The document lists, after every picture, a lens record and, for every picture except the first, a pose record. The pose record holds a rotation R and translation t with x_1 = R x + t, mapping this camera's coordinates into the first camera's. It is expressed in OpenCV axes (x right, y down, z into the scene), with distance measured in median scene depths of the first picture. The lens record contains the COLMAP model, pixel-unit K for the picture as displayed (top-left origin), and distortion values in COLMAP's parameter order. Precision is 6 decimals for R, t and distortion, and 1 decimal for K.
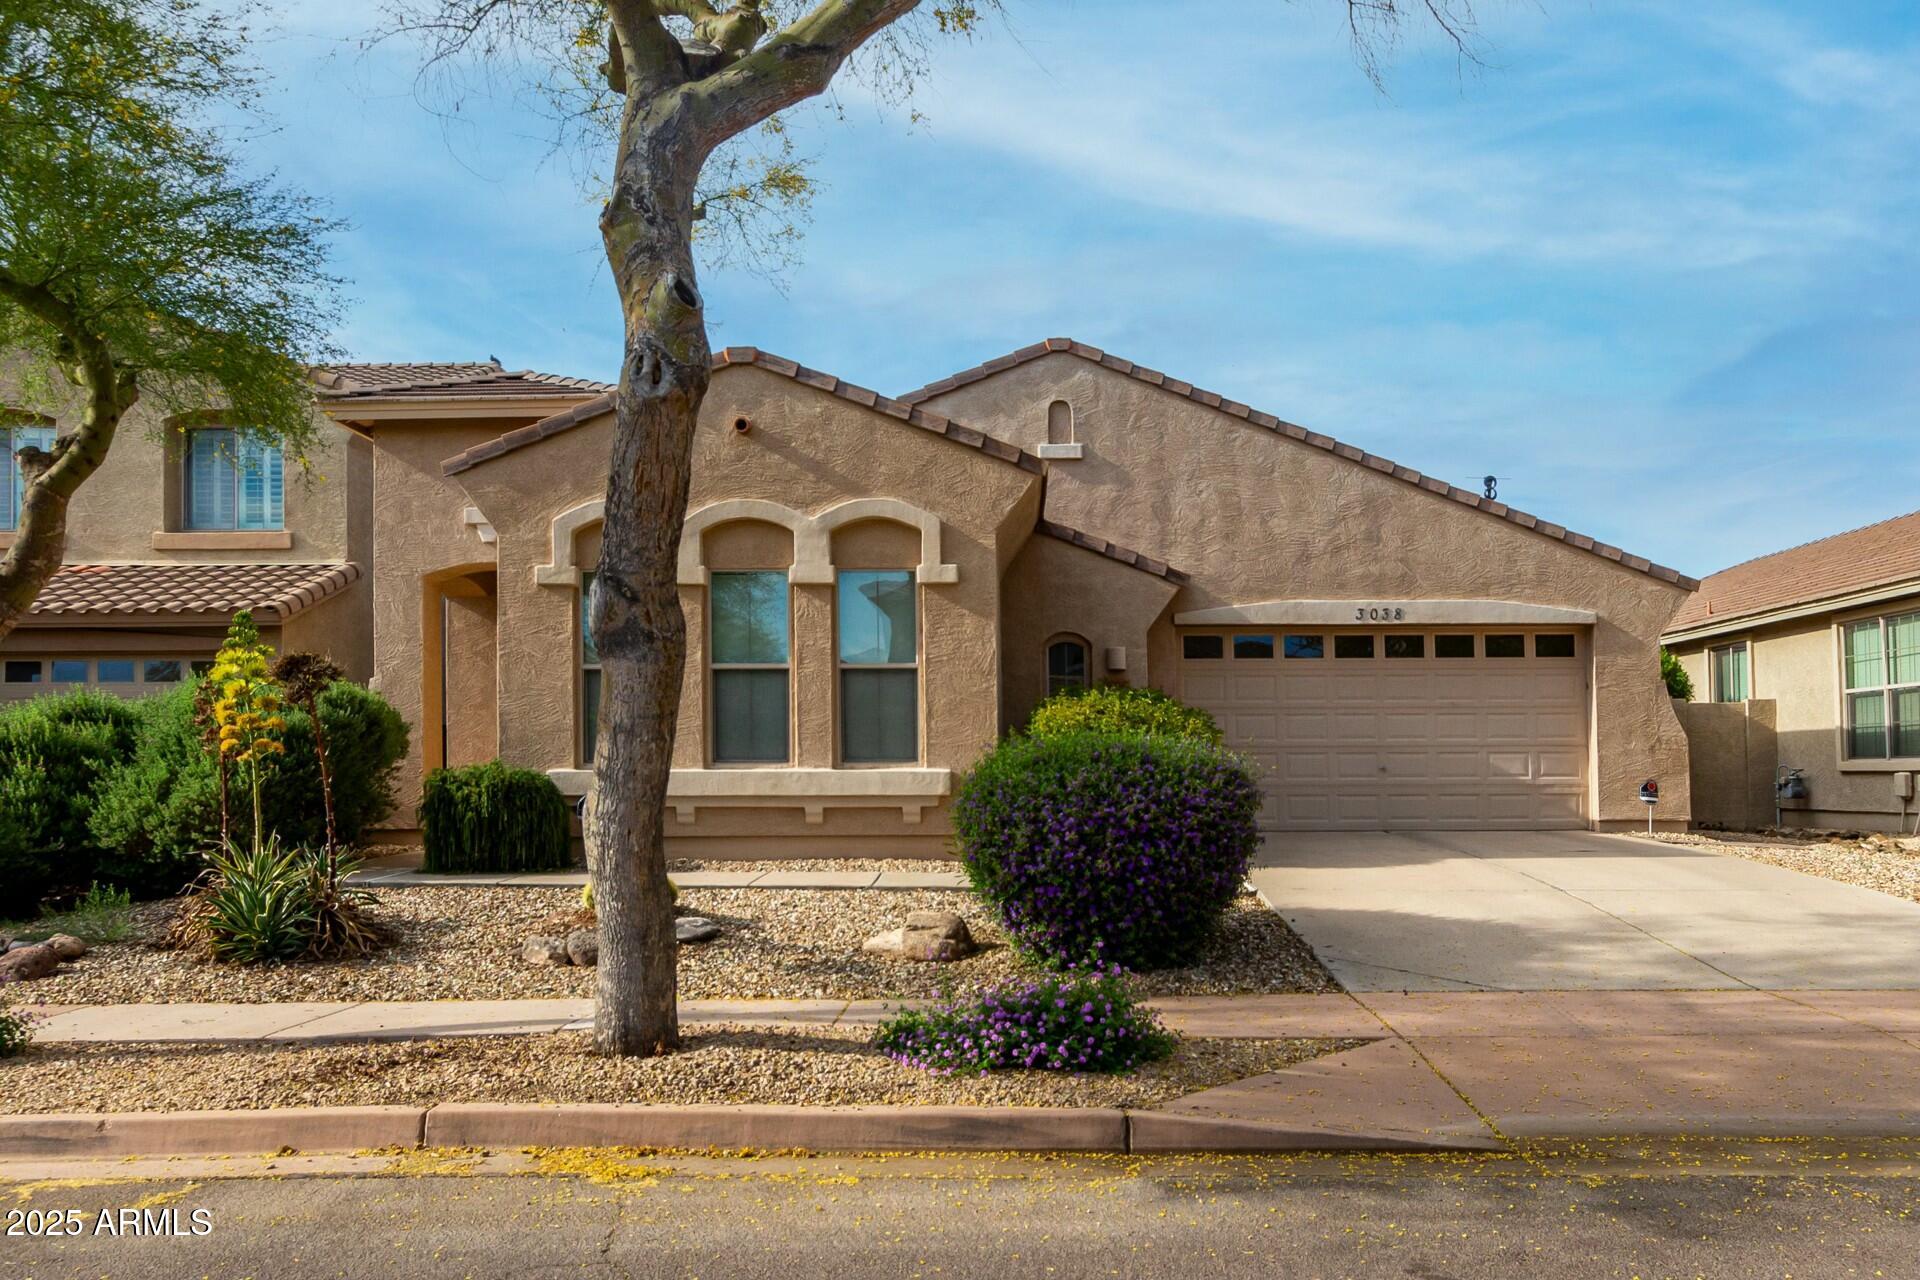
lens RADIAL K [[1483.6, 0, 962.7], [0, 1483.6, 776.9], [0, 0, 1]] dist [-0.000034, -0.007101]
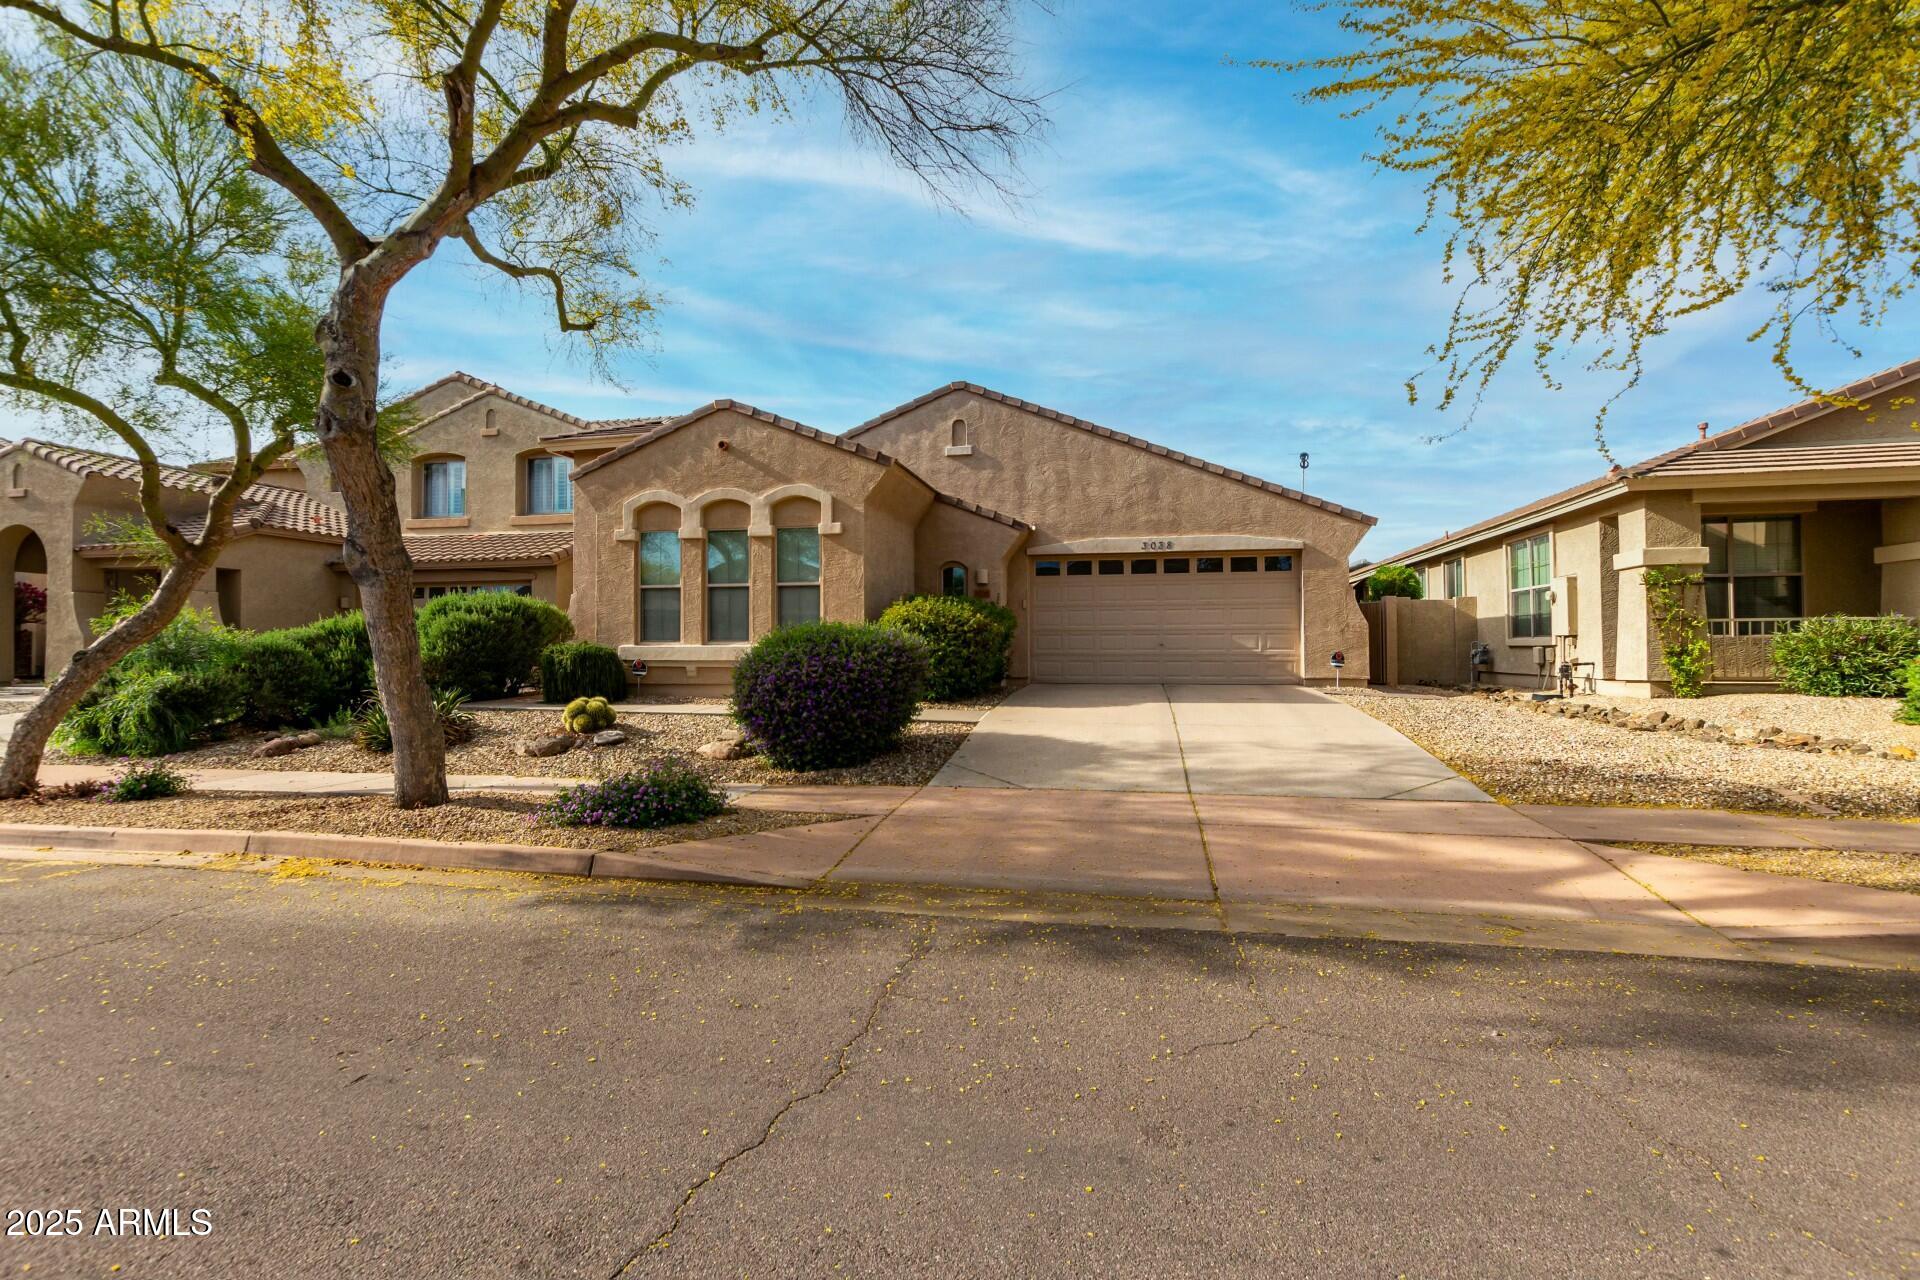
lens RADIAL K [[887.1, 0, 953.9], [0, 887.1, 651.0], [0, 0, 1]] dist [0.002410, -0.001994]
pose [[0.978651, 0.001103, -0.205524, 0.267057], [-0.000335, 0.999993, 0.003767, -0.002039], [0.205527, -0.003618, 0.978645, 0.040202]]
